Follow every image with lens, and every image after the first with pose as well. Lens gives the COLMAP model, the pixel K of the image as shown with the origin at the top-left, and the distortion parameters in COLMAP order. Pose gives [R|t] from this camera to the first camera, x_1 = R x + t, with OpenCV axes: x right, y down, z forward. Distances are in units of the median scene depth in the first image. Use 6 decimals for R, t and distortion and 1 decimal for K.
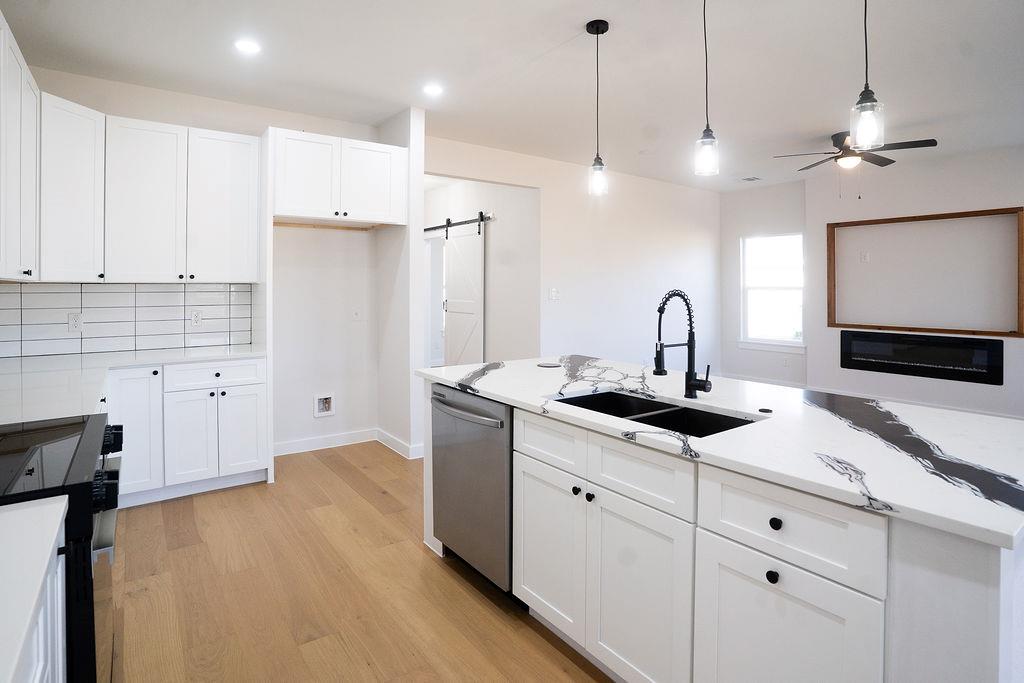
lens RADIAL K [[533.7, 0, 520.7], [0, 533.7, 299.9], [0, 0, 1]] dist [-0.054279, 0.011797]
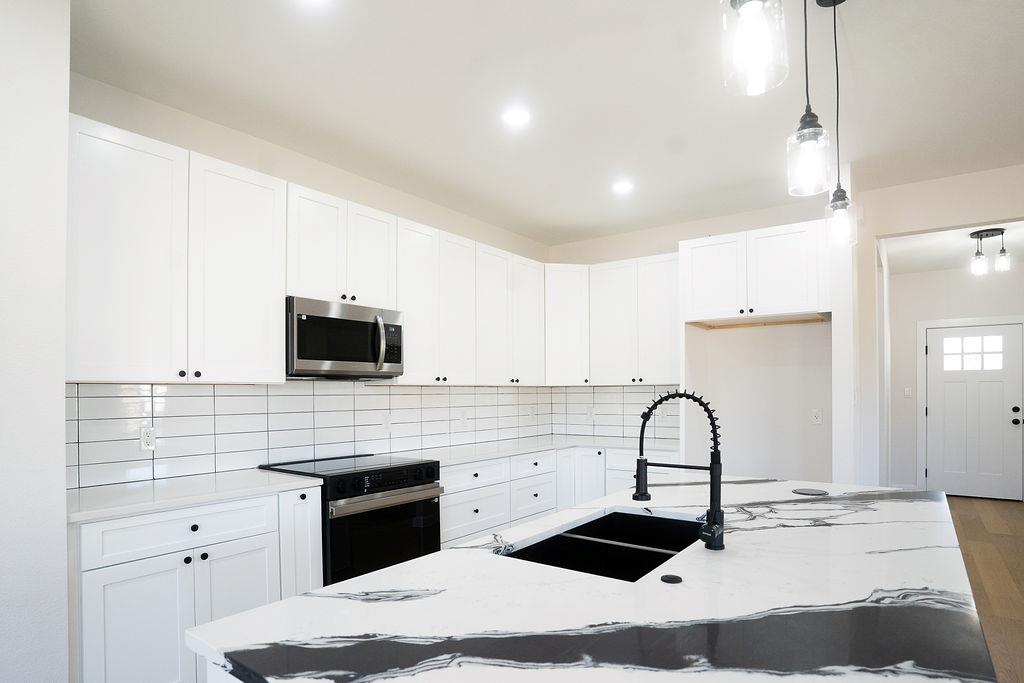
lens RADIAL K [[592.6, 0, 528.9], [0, 592.6, 387.7], [0, 0, 1]] dist [-0.047799, 0.017256]
pose [[0.291874, -0.008408, -0.956420, 0.783024], [-0.016926, 0.999759, -0.013954, -0.003148], [0.956307, 0.020262, 0.291661, 0.457934]]
